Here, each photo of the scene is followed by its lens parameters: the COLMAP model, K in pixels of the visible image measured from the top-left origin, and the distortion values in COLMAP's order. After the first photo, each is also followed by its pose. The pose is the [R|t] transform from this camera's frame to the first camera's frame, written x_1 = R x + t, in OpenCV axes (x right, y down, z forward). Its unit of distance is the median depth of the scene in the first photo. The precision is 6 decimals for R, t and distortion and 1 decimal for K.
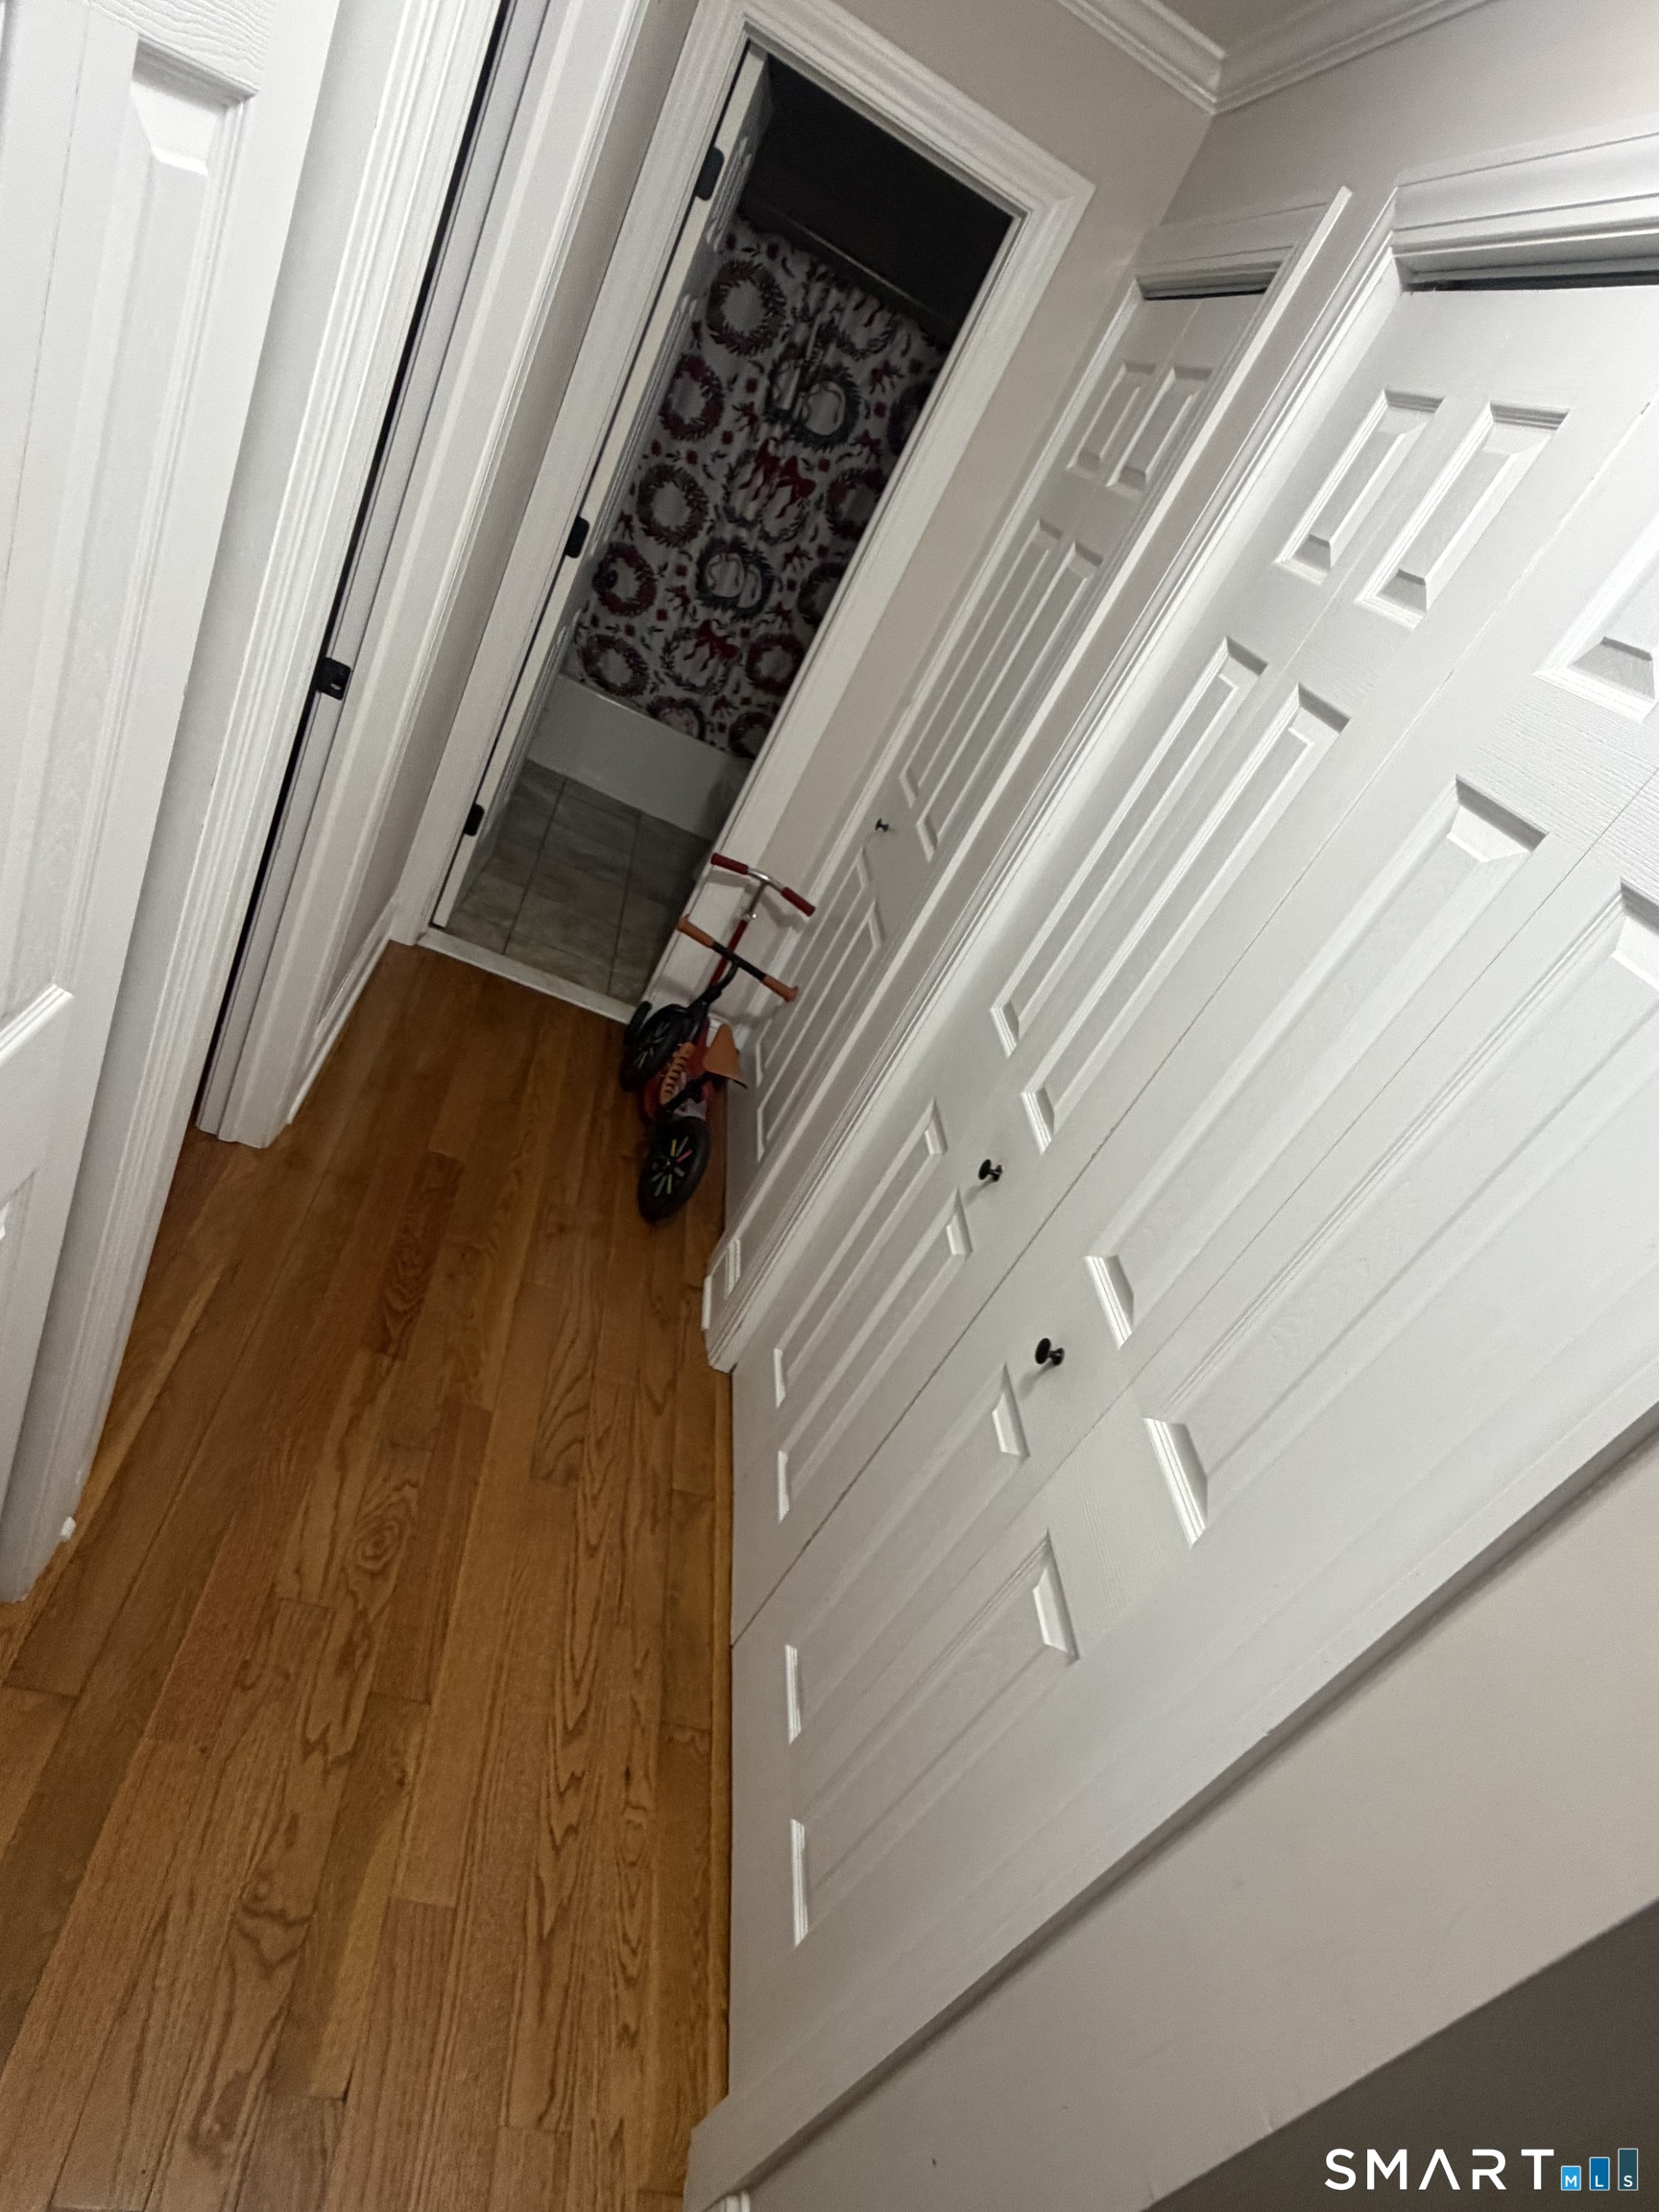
lens RADIAL K [[1212.6, 0, 833.2], [0, 1212.6, 1107.6], [0, 0, 1]] dist [-0.001301, -0.000359]
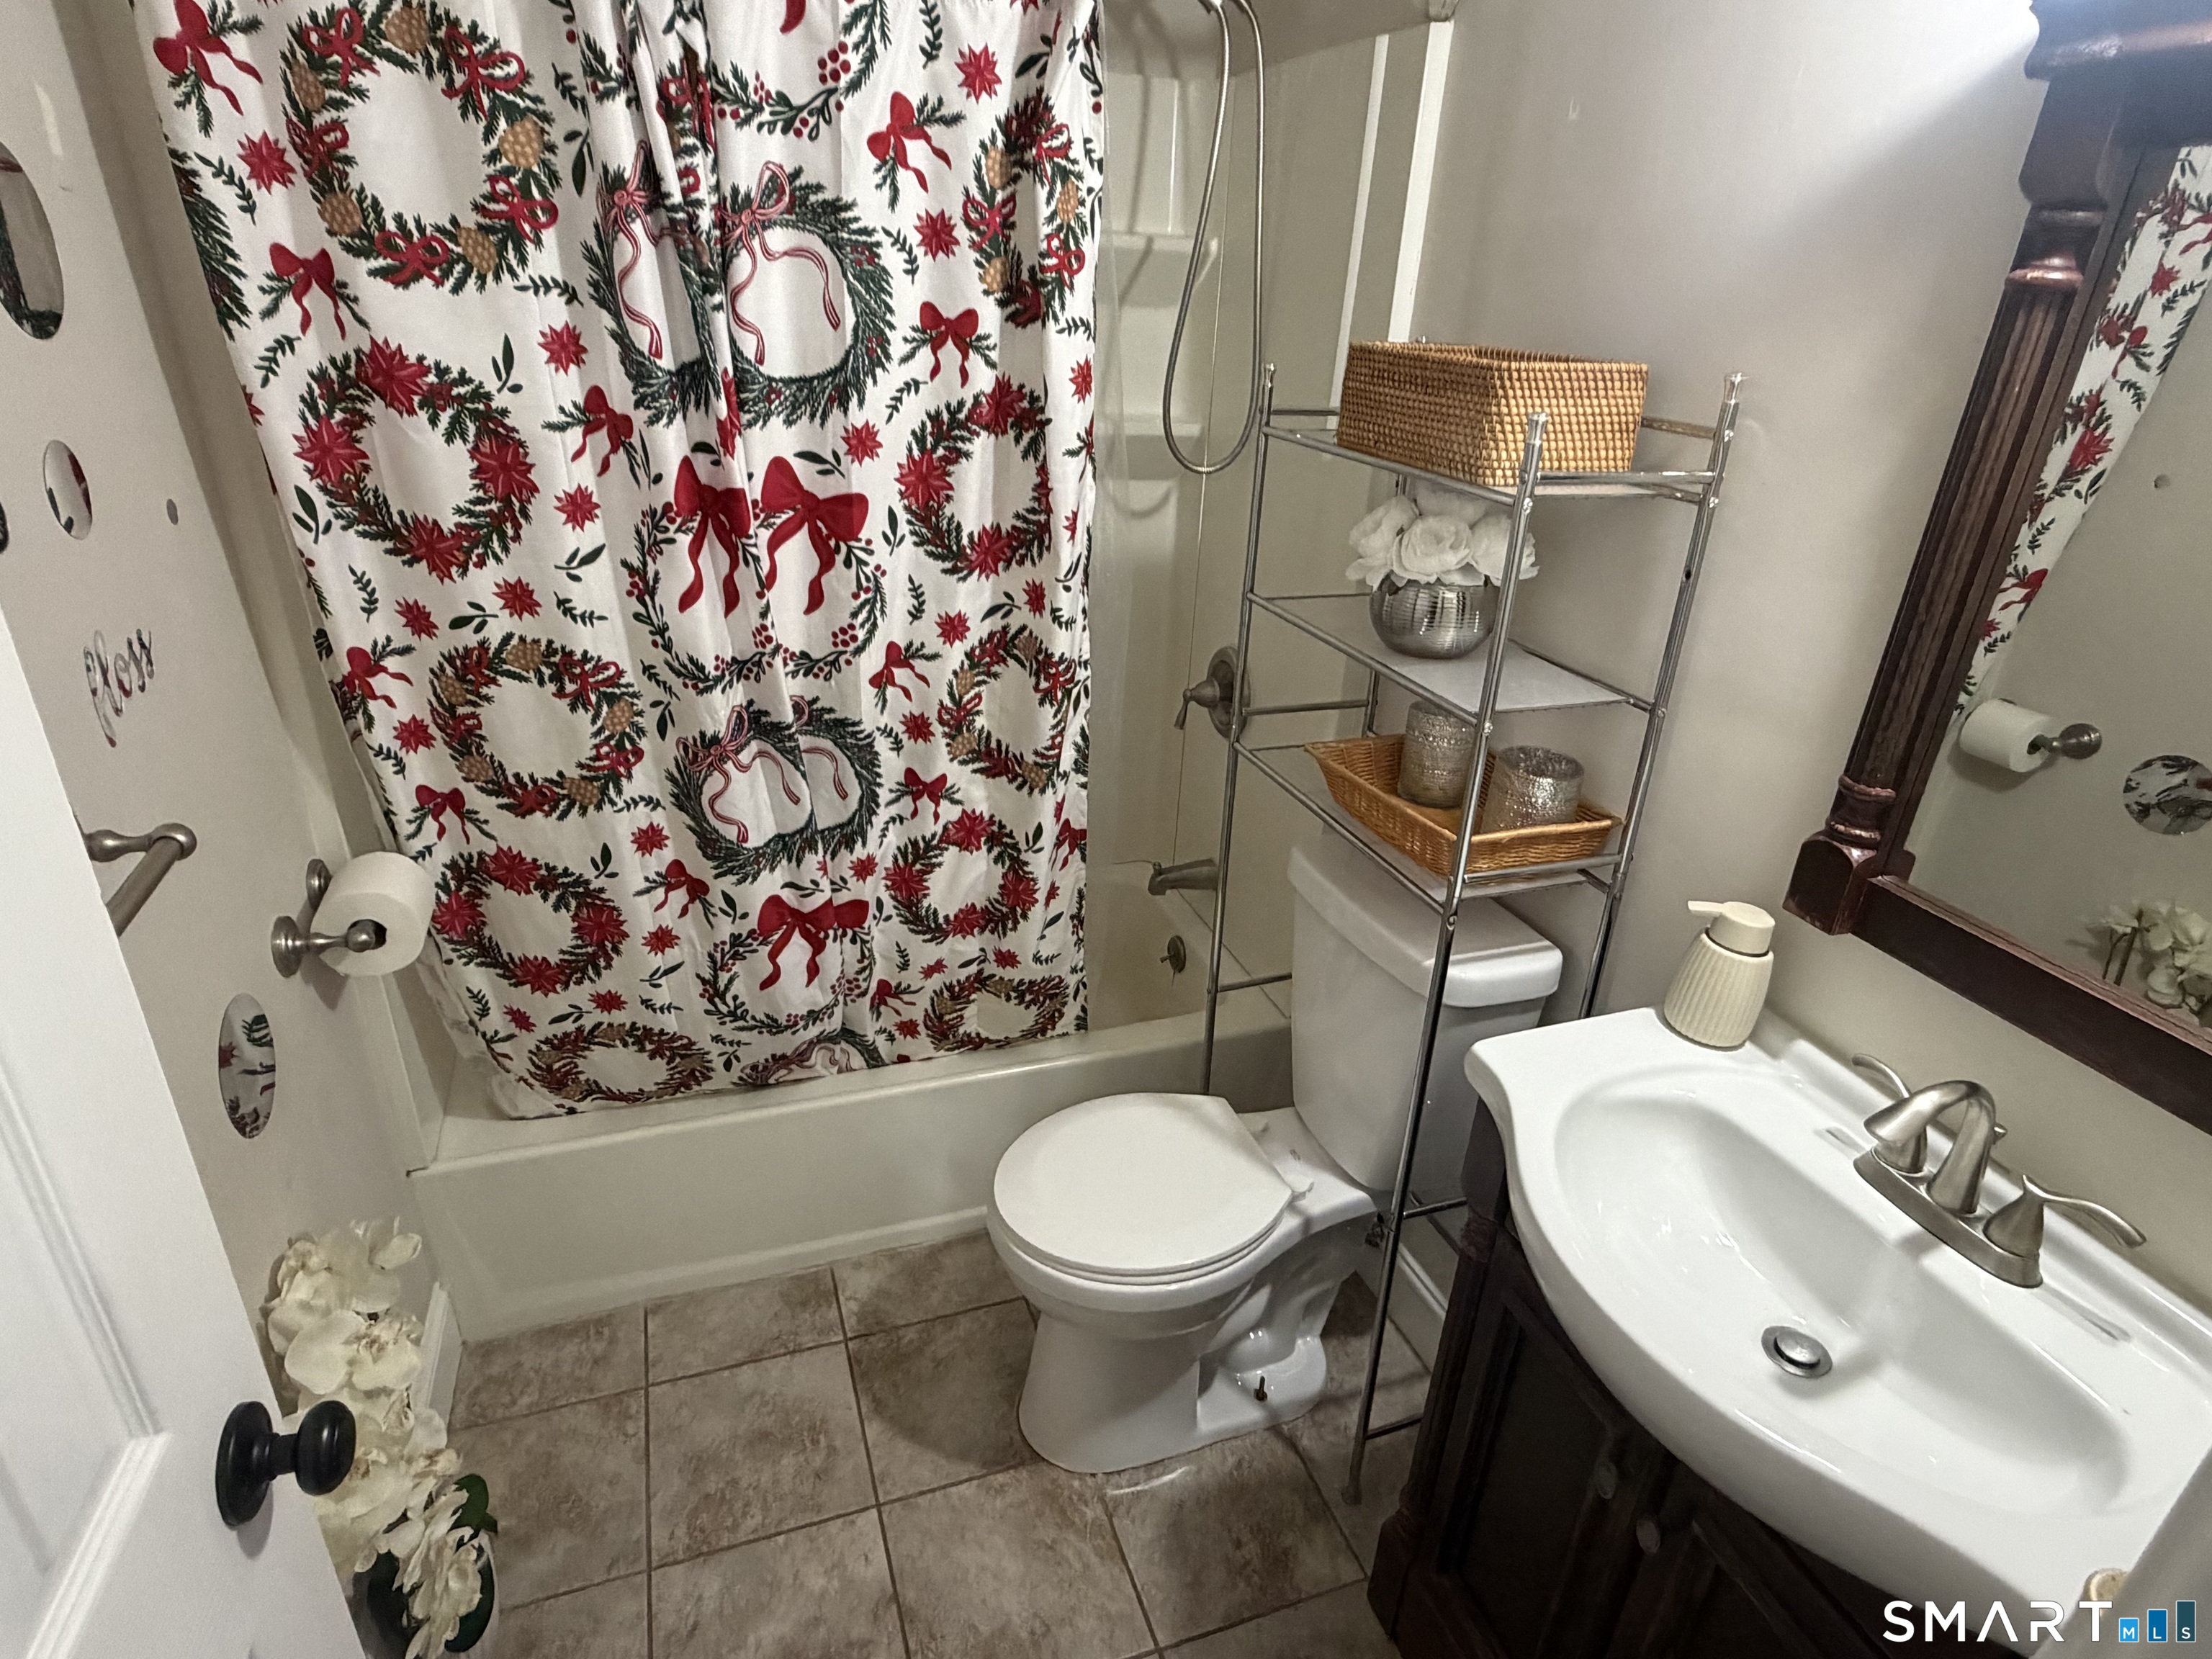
lens RADIAL K [[1212.6, 0, 1103.7], [0, 1212.6, 830.6], [0, 0, 1]] dist [-0.001301, -0.000359]
pose [[0.882447, -0.469601, 0.027600, -0.008205], [0.470306, 0.881971, -0.030642, -0.379936], [-0.009953, 0.040020, 0.999149, 0.639322]]
